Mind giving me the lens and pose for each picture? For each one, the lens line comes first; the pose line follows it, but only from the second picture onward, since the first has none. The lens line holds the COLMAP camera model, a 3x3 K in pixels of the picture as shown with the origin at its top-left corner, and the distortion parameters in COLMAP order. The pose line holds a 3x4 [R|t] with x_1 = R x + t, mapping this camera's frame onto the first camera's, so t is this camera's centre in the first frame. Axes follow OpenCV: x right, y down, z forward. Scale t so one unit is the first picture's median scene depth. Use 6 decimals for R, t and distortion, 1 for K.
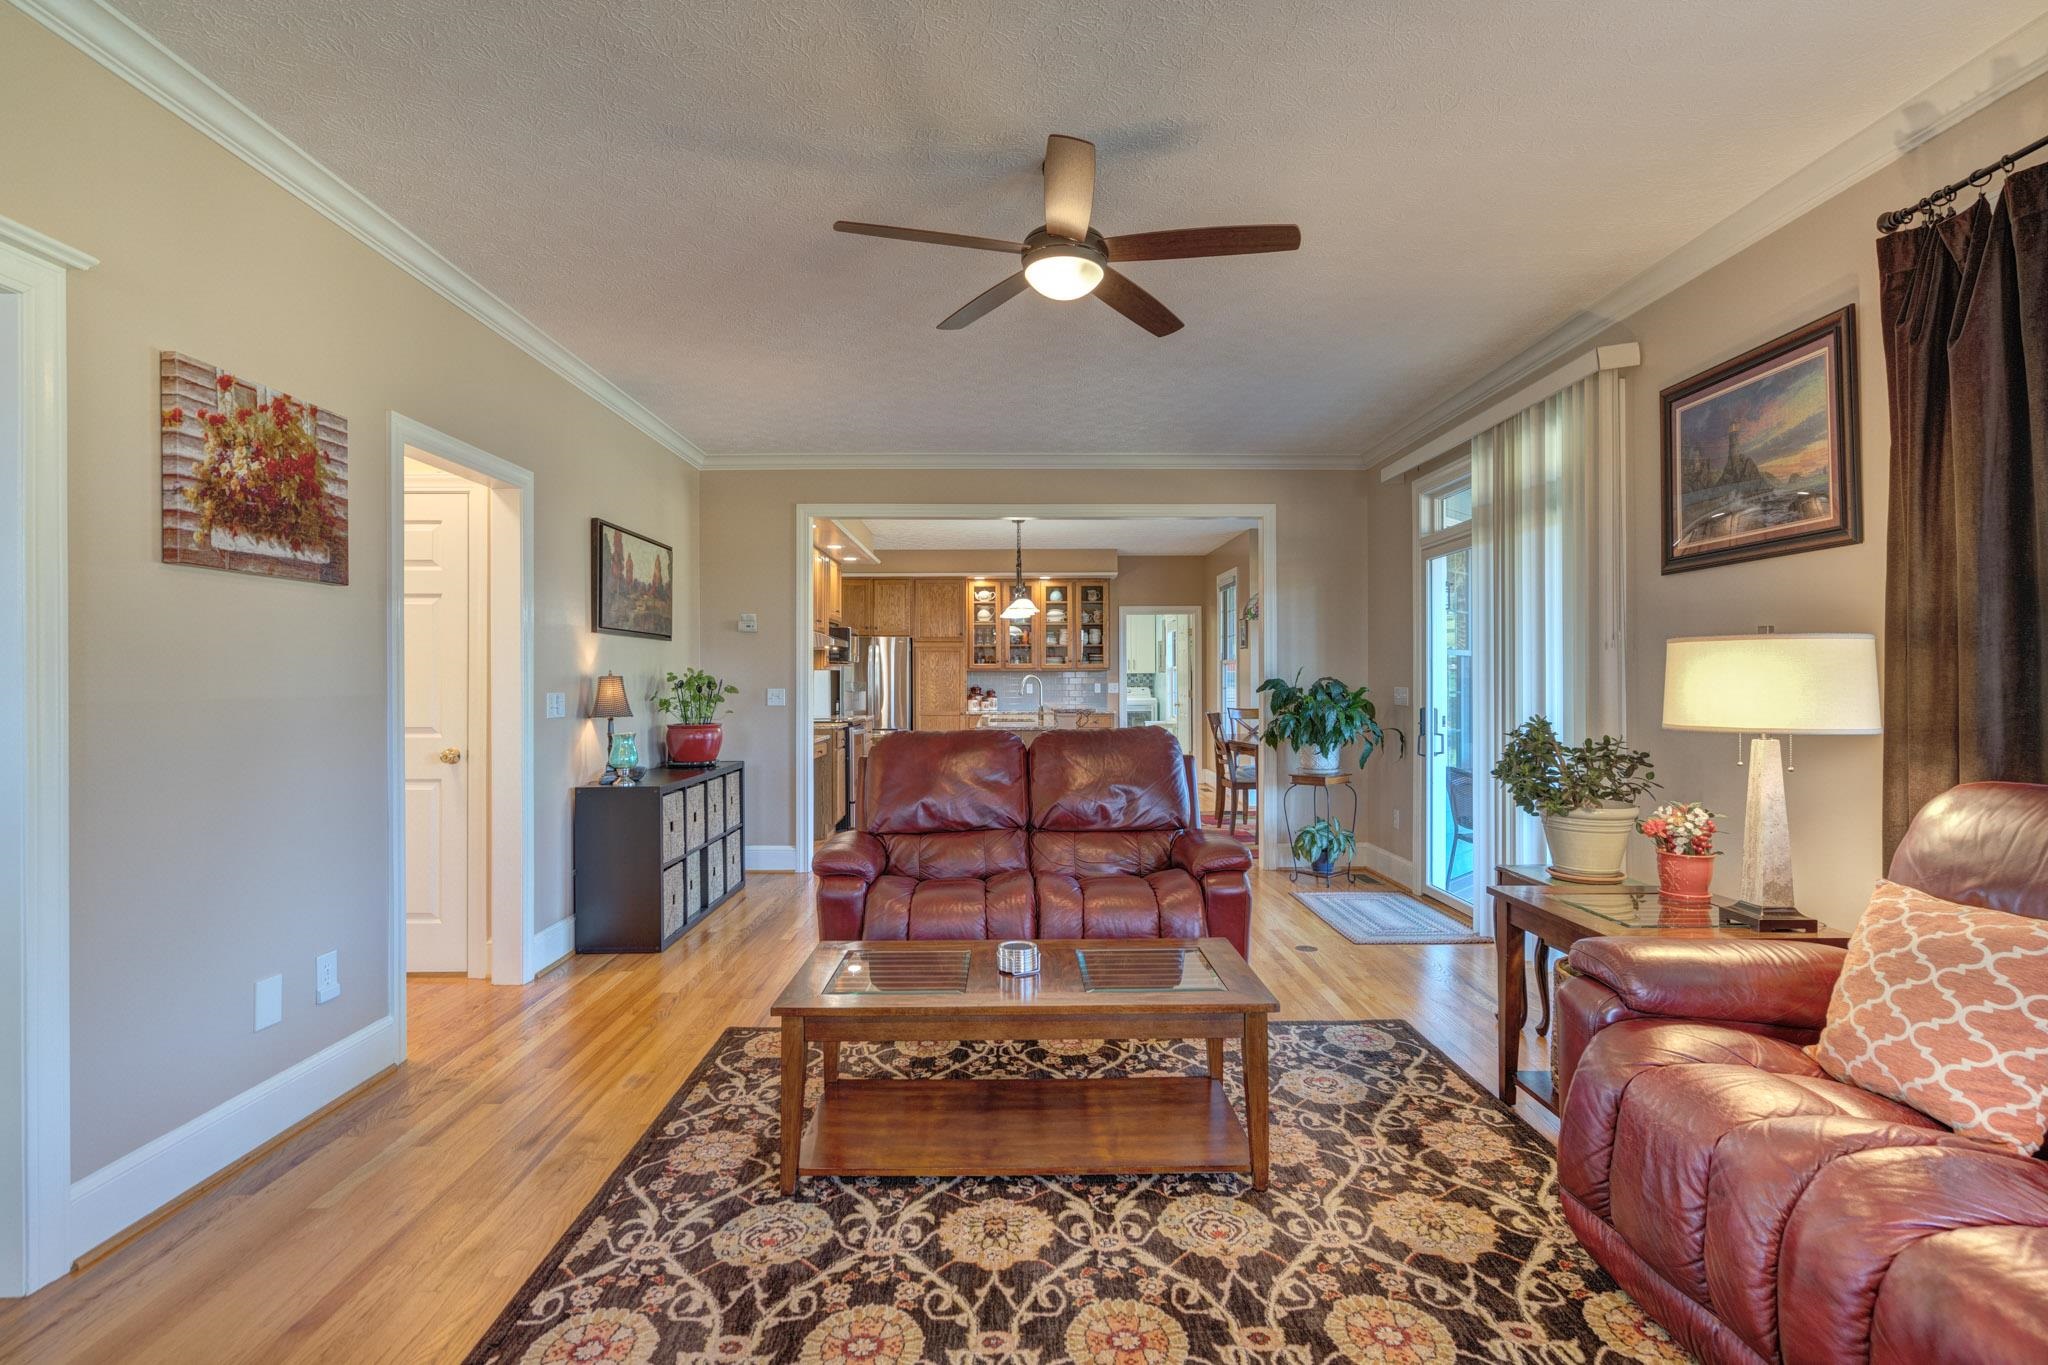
lens RADIAL K [[971.3, 0, 1033.3], [0, 971.3, 685.5], [0, 0, 1]] dist [0.003120, -0.000501]
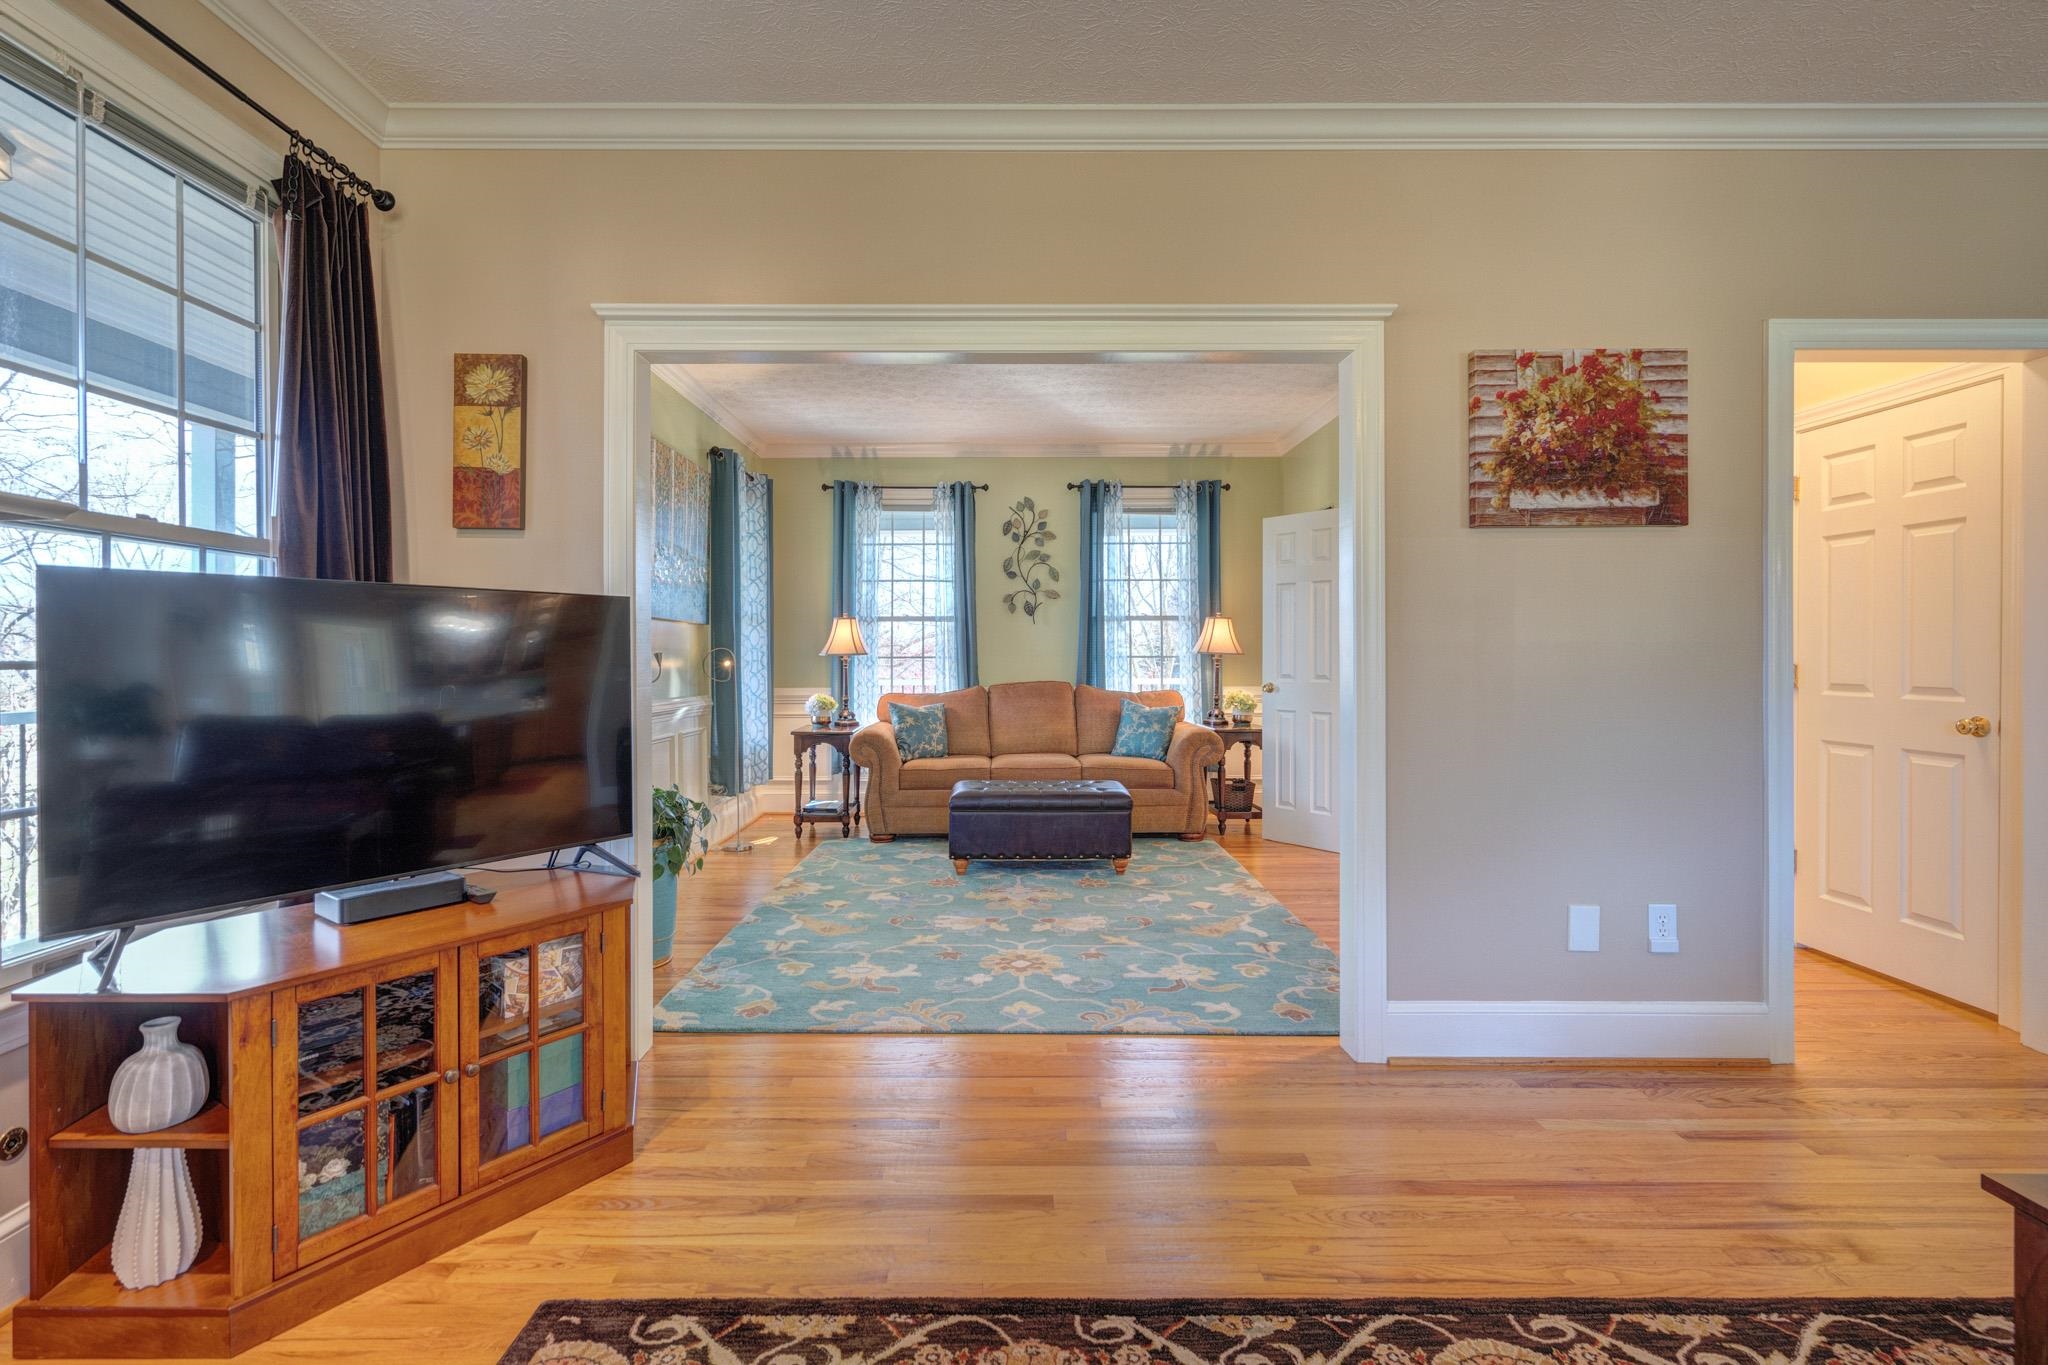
lens RADIAL K [[945.4, 0, 1009.7], [0, 945.4, 657.1], [0, 0, 1]] dist [-0.002188, 0.002006]
pose [[-0.025069, 0.002989, -0.999681, 0.253735], [-0.005797, 0.999978, 0.003136, 0.029697], [0.999669, 0.005874, -0.025051, 0.390822]]
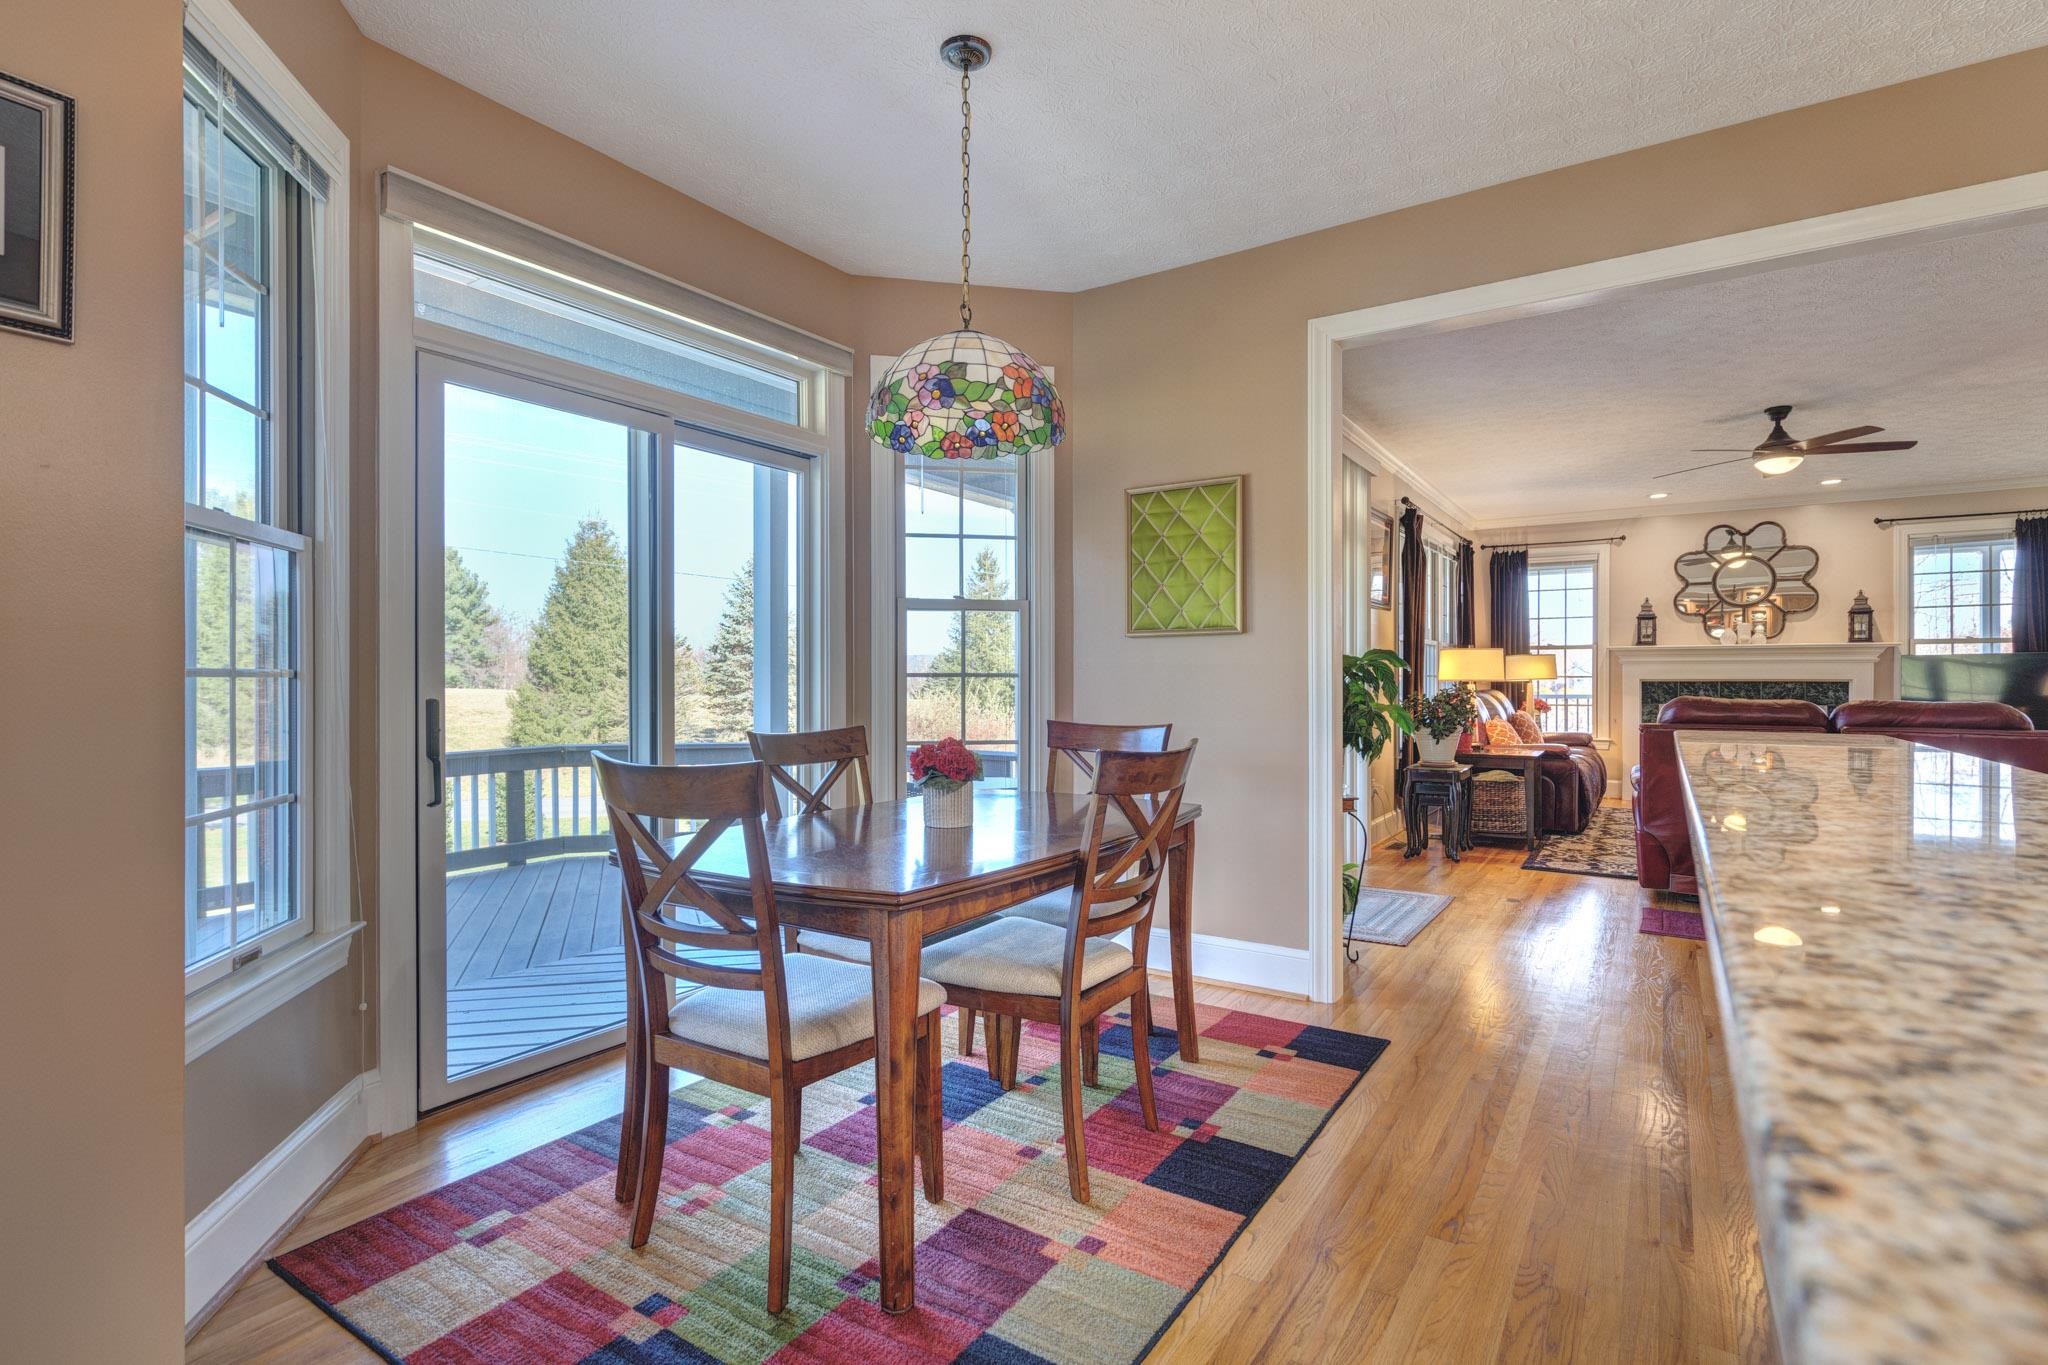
lens RADIAL K [[971.3, 0, 1029.7], [0, 971.3, 683.2], [0, 0, 1]] dist [0.003120, -0.000501]
pose [[-0.820515, 0.000132, 0.571625, 0.159540], [0.007617, 0.999914, 0.010702, 0.010494], [-0.571574, 0.013135, -0.820445, 3.724219]]
